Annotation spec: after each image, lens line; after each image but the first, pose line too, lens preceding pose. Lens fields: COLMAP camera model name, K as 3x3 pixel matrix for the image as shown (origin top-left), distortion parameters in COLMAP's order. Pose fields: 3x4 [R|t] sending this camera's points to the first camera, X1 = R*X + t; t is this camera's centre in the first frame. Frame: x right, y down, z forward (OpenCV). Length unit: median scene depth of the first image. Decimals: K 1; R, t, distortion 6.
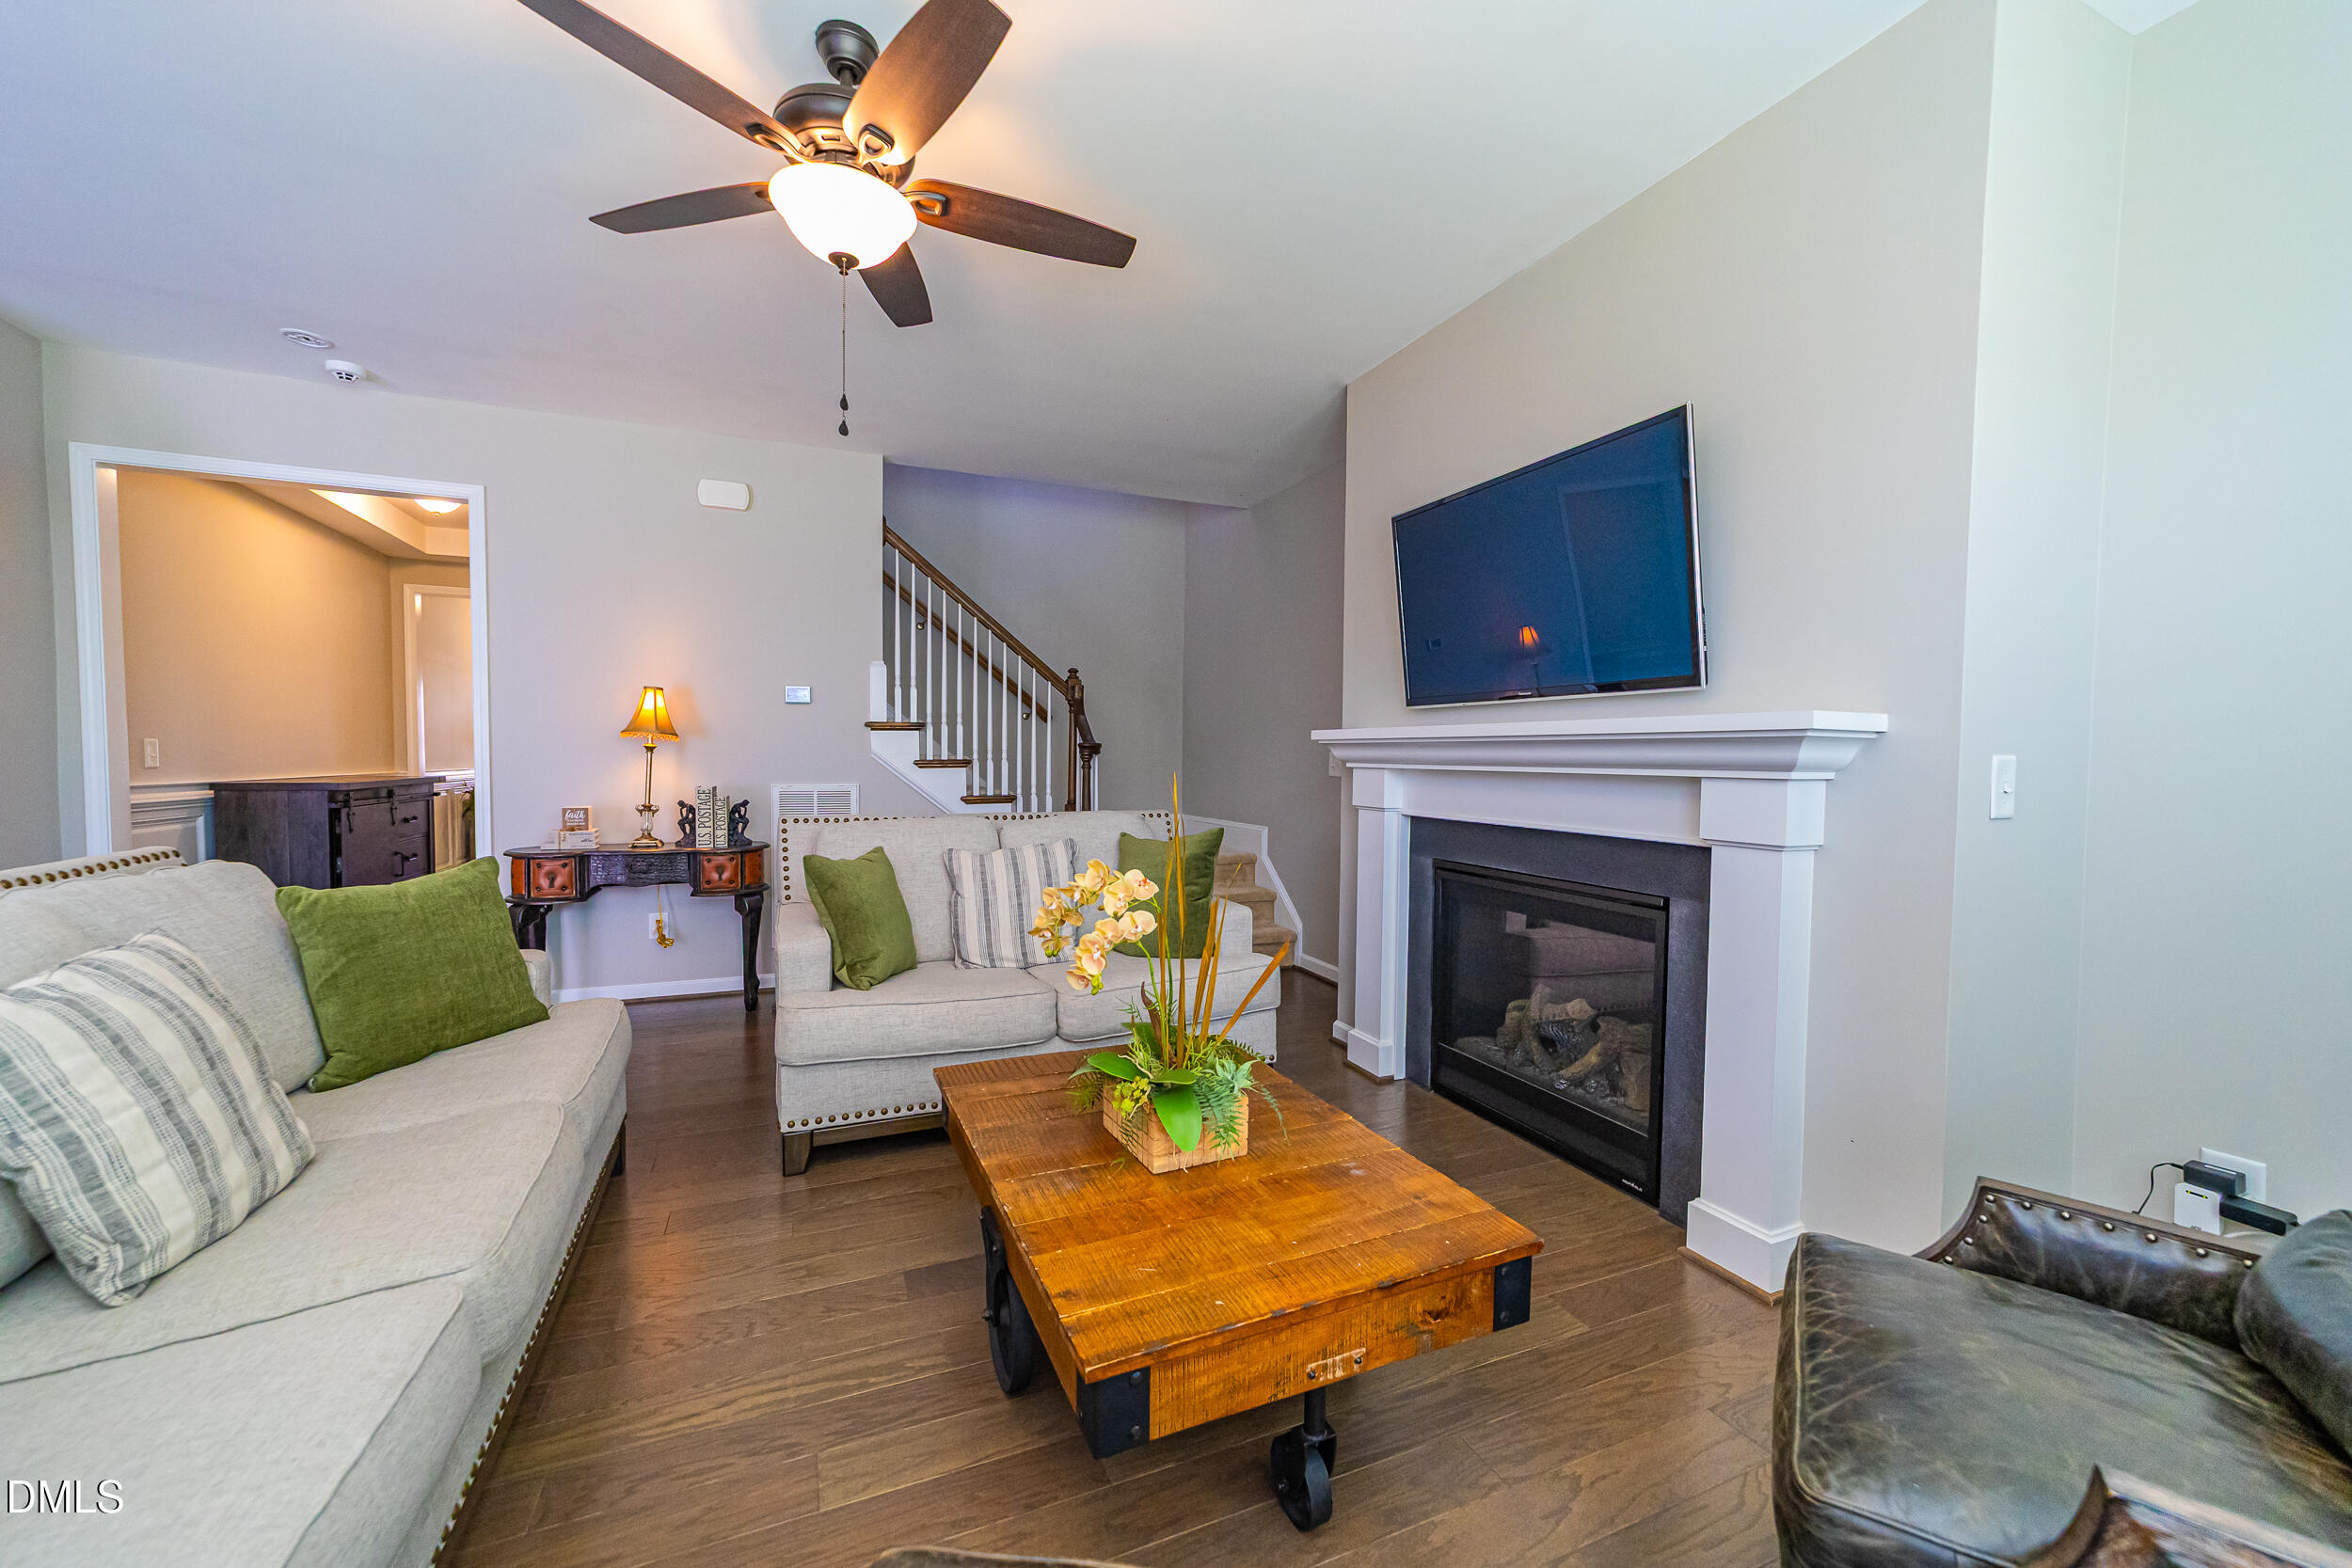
lens RADIAL K [[902.3, 0, 1163.9], [0, 902.3, 790.0], [0, 0, 1]] dist [-0.008424, 0.002918]
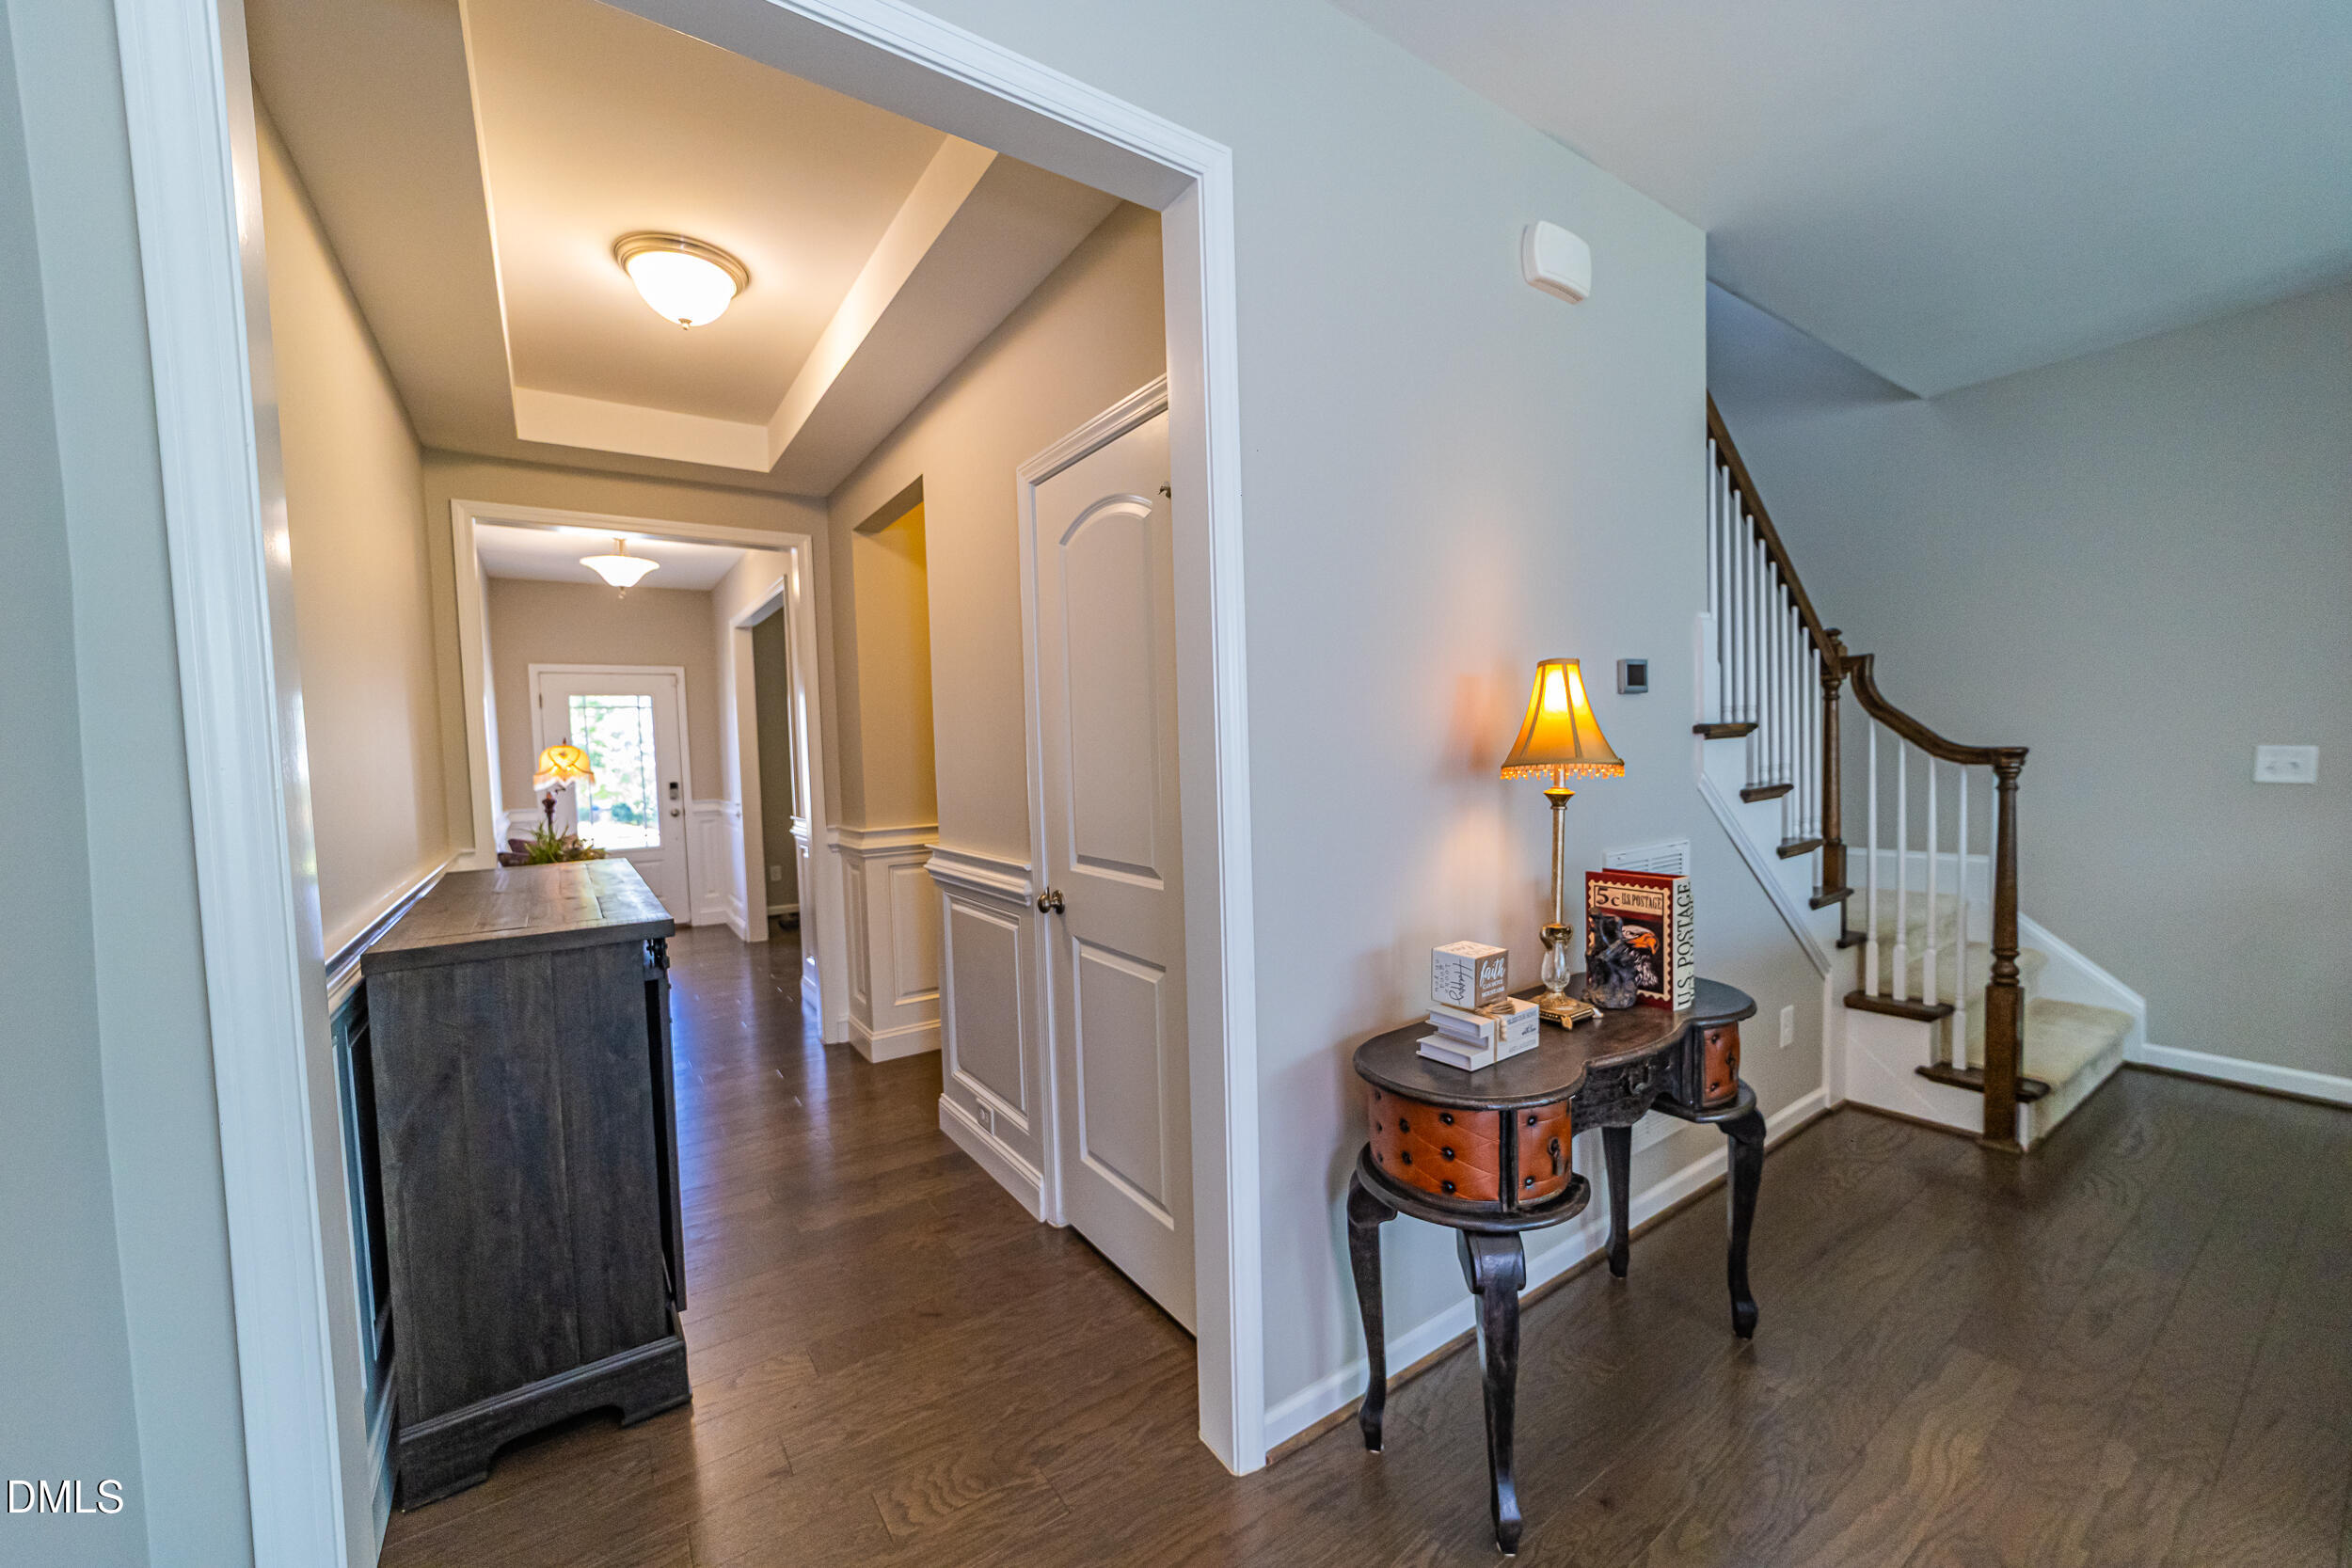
lens RADIAL K [[902.3, 0, 1169.1], [0, 902.3, 790.2], [0, 0, 1]] dist [-0.008424, 0.002918]
pose [[0.977225, -0.050316, 0.206153, -0.920045], [0.048973, 0.998733, 0.011619, -0.070235], [-0.206476, -0.001258, 0.978451, 0.653360]]
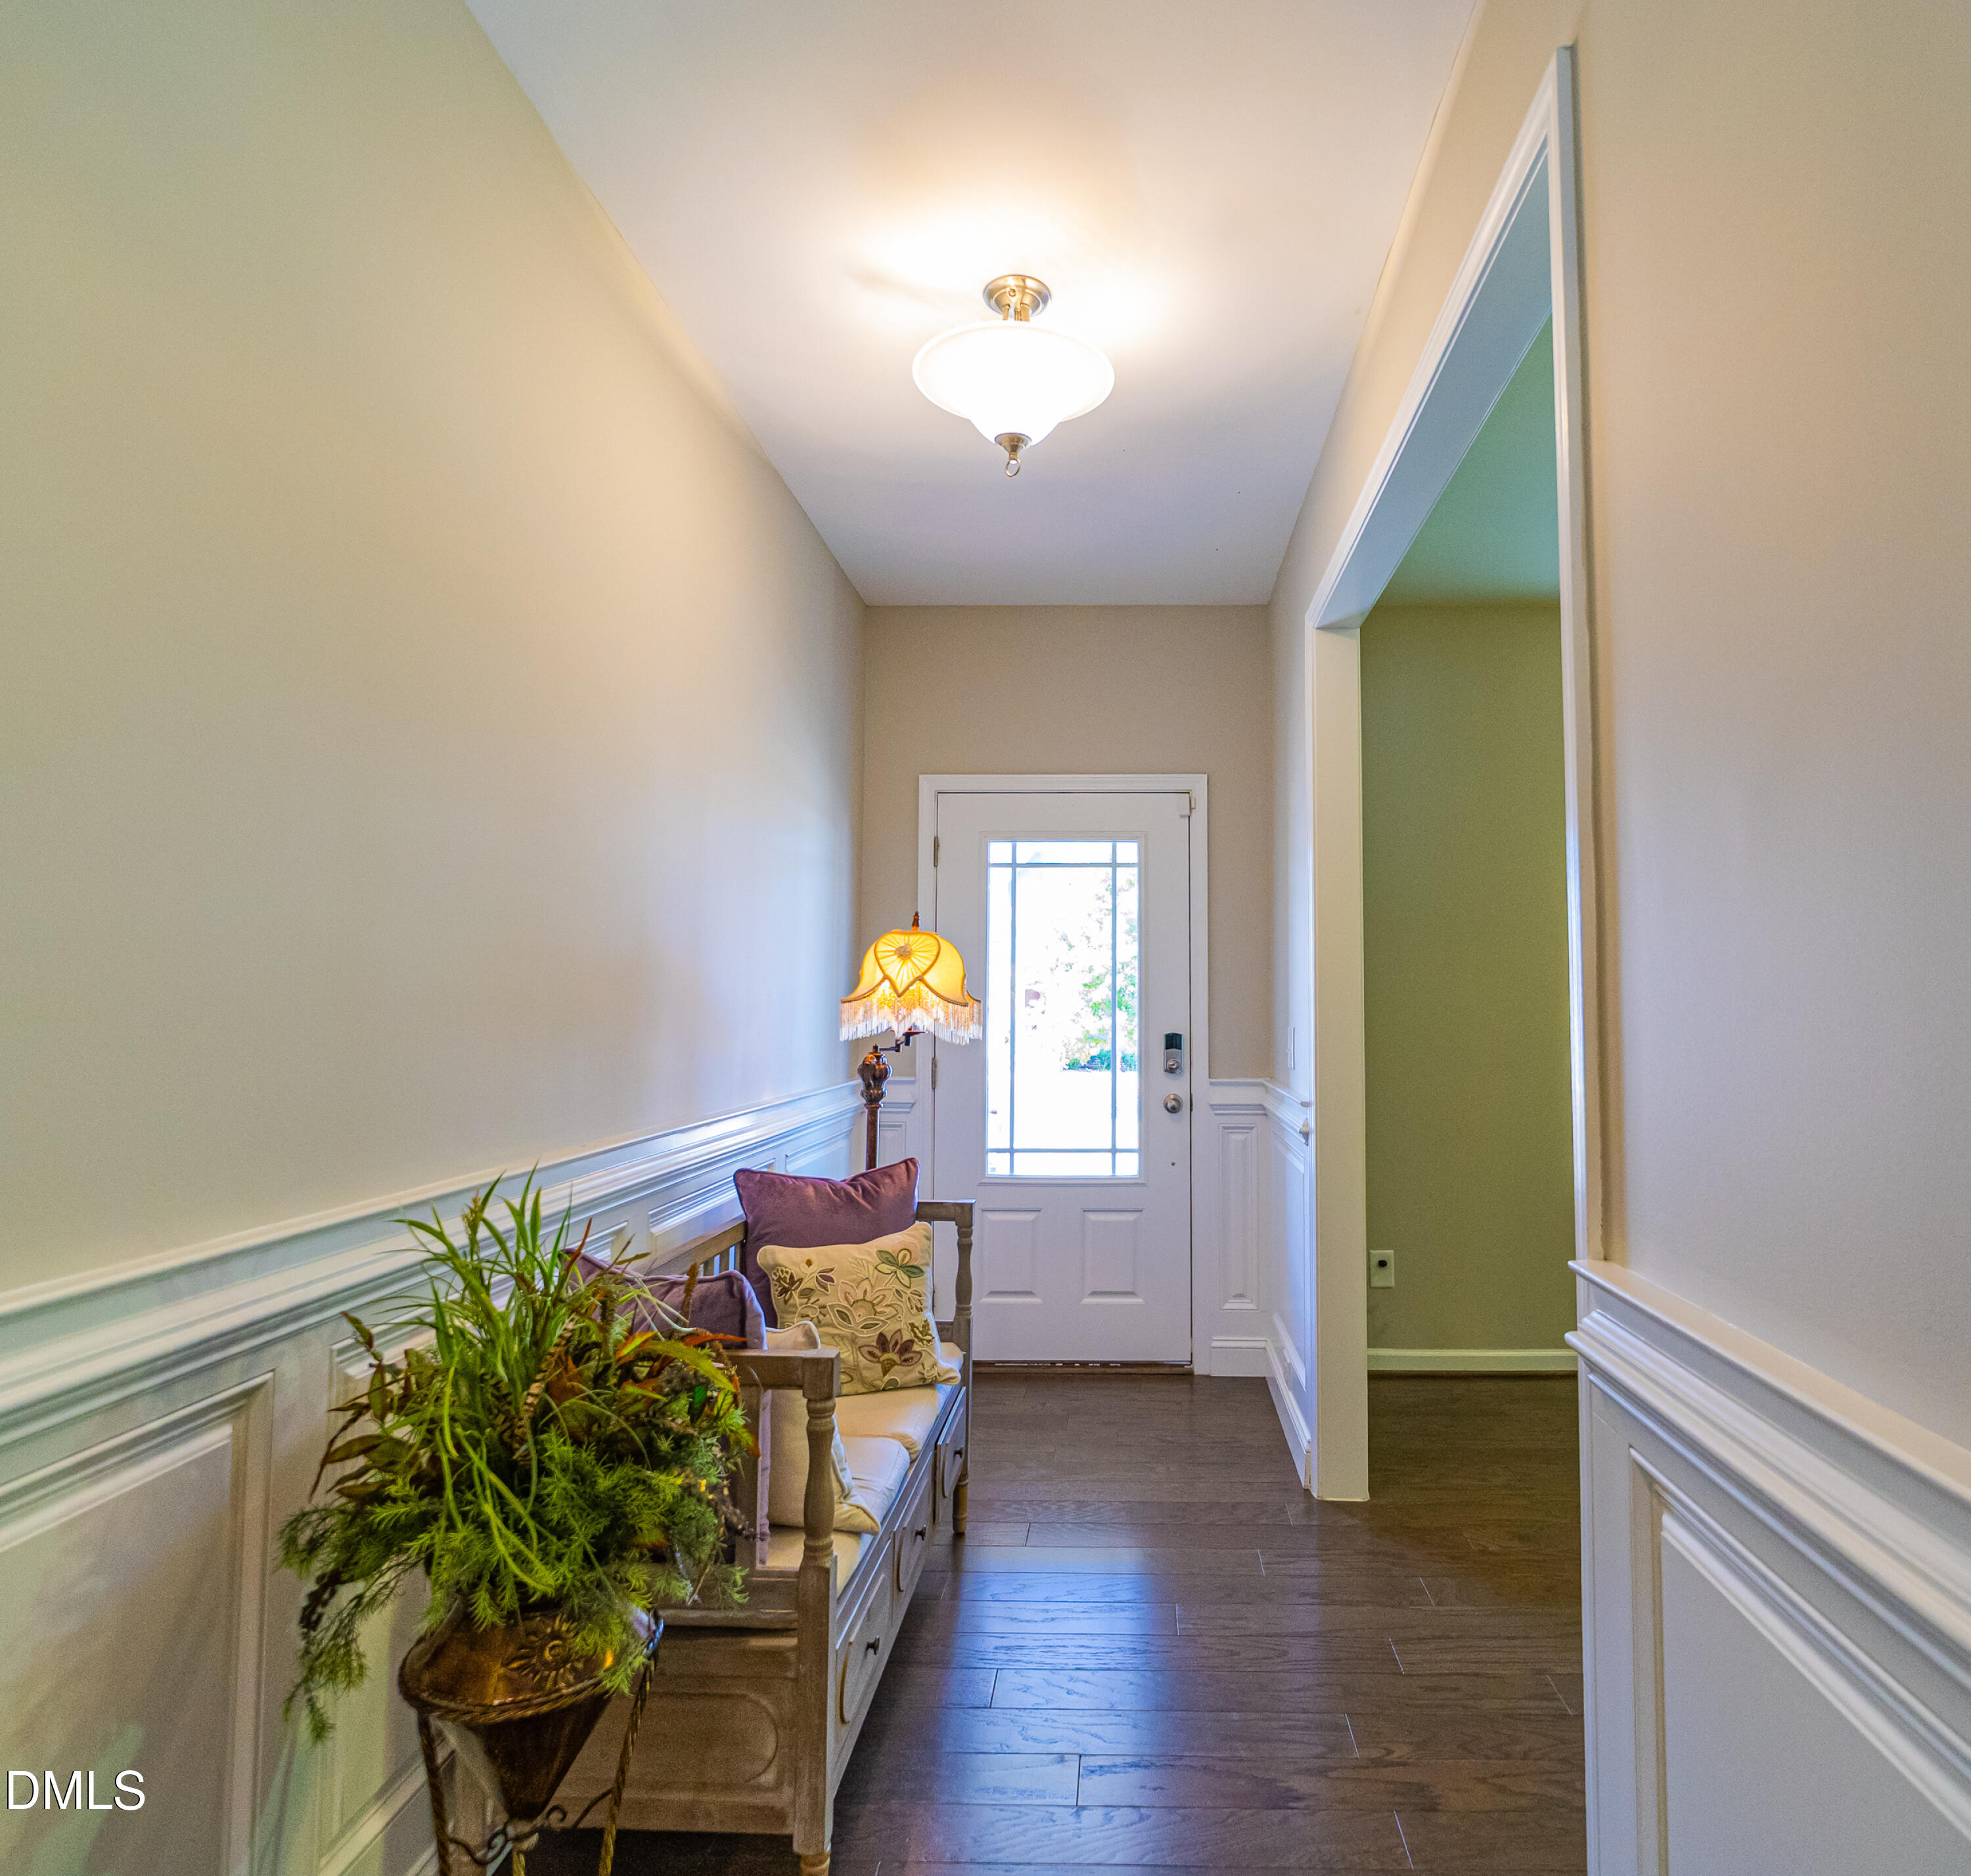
lens RADIAL K [[1147.4, 0, 1119.2], [0, 1147.4, 931.5], [0, 0, 1]] dist [-0.006994, -0.000116]
pose [[0.921192, -0.032099, -0.387783, -1.175494], [-0.009192, 0.994518, -0.104157, -0.098848], [0.389001, 0.099513, 0.915847, 1.707016]]
